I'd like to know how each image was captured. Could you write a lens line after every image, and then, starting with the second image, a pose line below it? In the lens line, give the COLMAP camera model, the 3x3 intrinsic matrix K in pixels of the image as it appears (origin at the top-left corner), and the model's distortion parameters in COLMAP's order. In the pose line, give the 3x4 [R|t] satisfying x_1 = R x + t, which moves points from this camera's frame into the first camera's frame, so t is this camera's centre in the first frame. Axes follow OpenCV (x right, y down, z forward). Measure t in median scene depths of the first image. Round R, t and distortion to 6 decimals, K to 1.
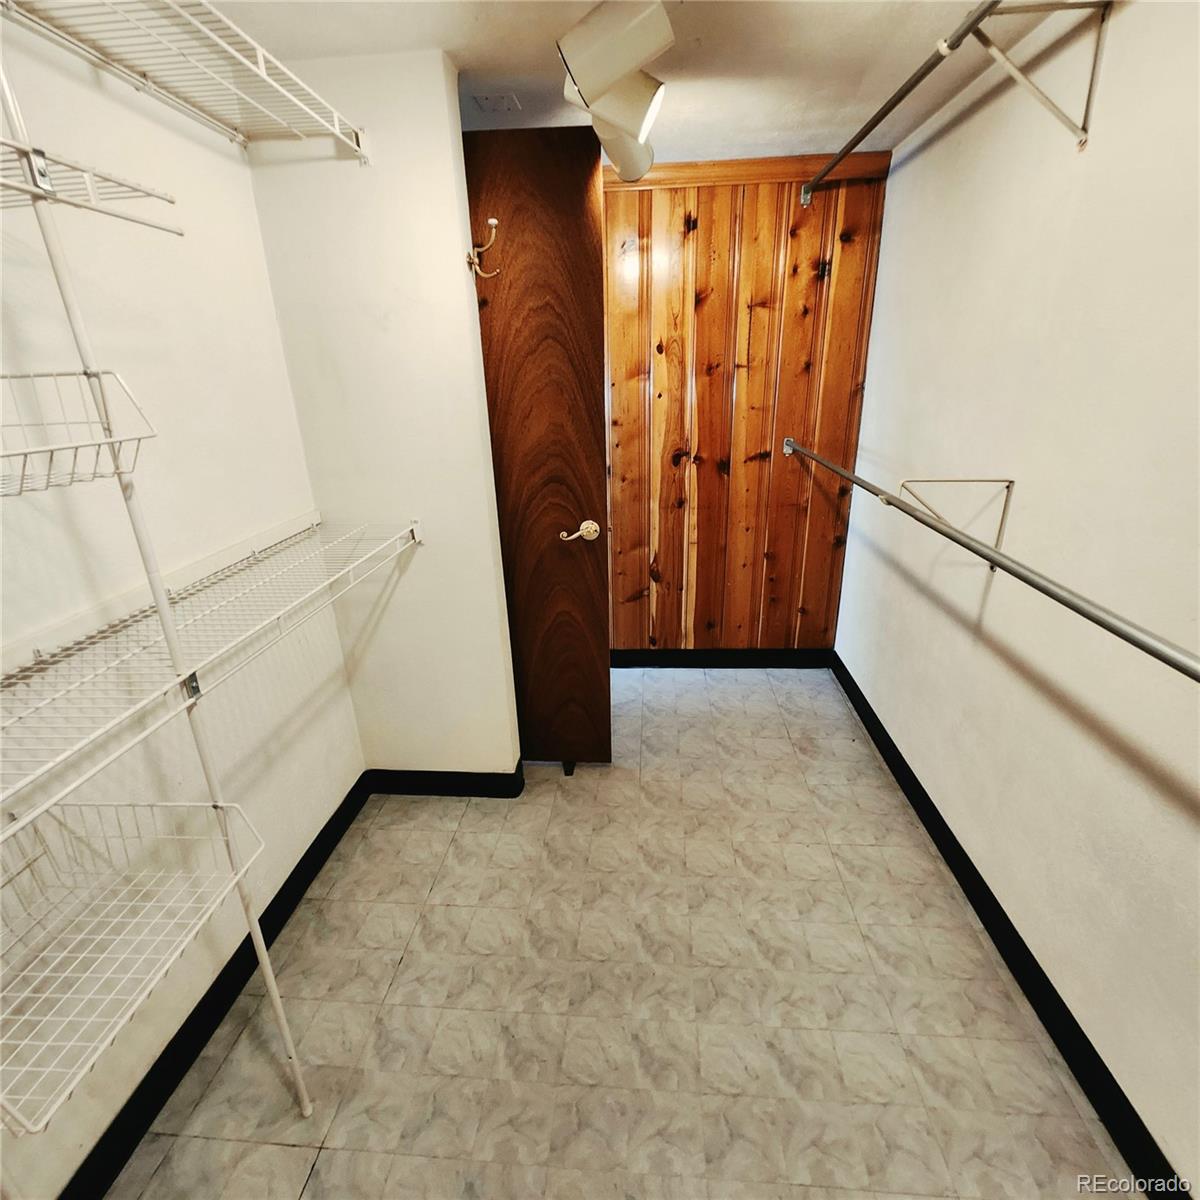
lens RADIAL K [[625.9, 0, 605.2], [0, 625.9, 608.3], [0, 0, 1]] dist [0.000217, -0.003079]
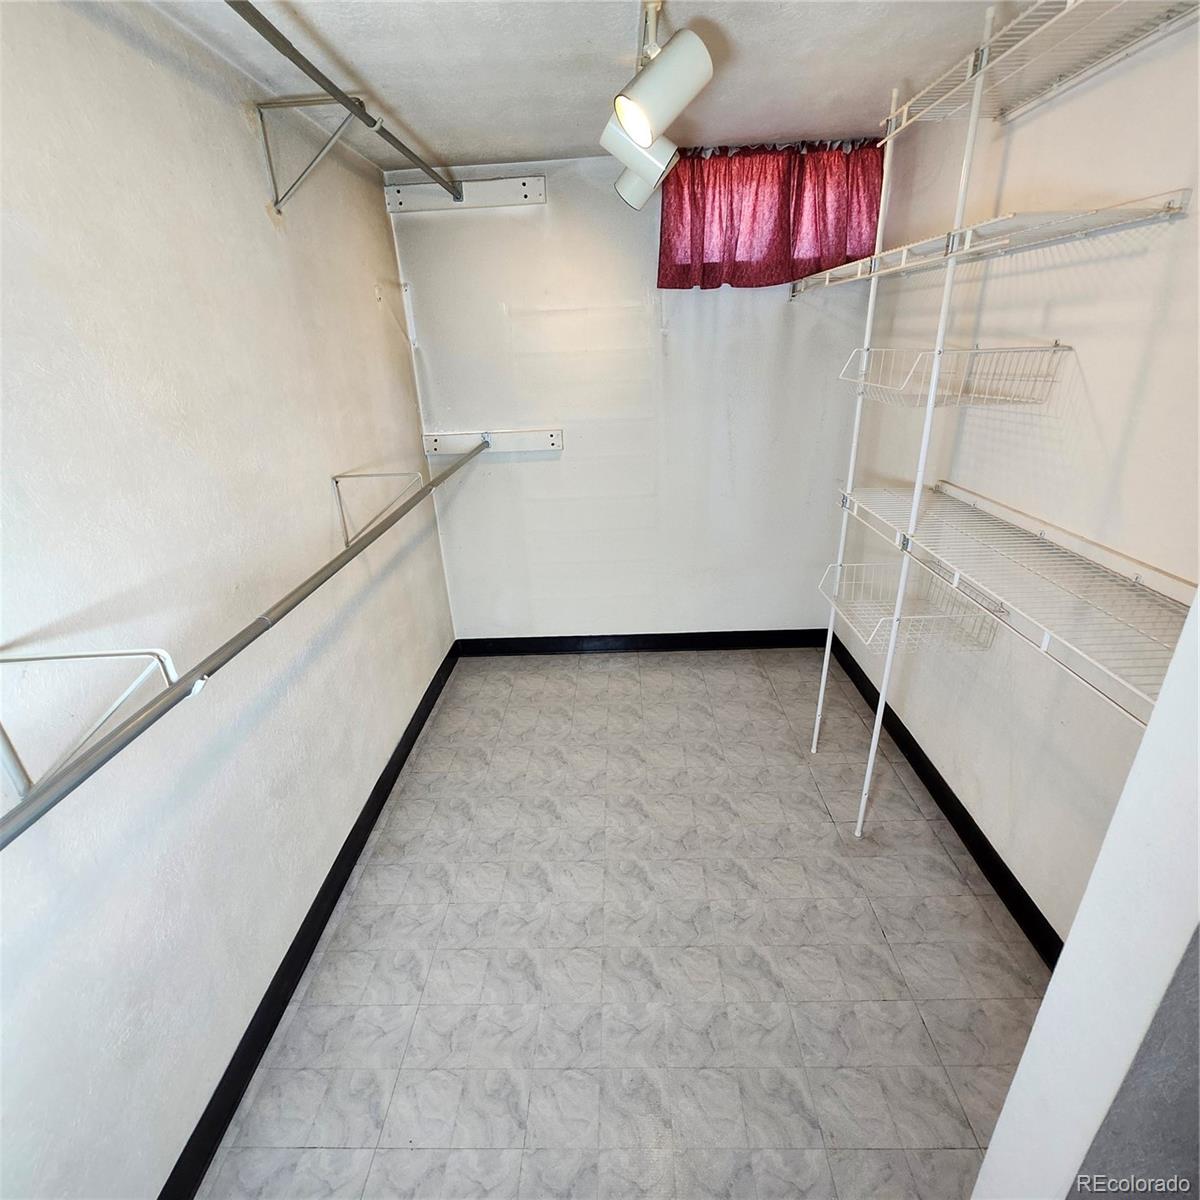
lens RADIAL K [[625.9, 0, 605.2], [0, 625.9, 608.3], [0, 0, 1]] dist [0.000217, -0.003079]
pose [[-0.995935, 0.085275, -0.029001, 0.128447], [0.041387, 0.719231, 0.693537, -0.616641], [0.080000, 0.689518, -0.719837, 1.482024]]
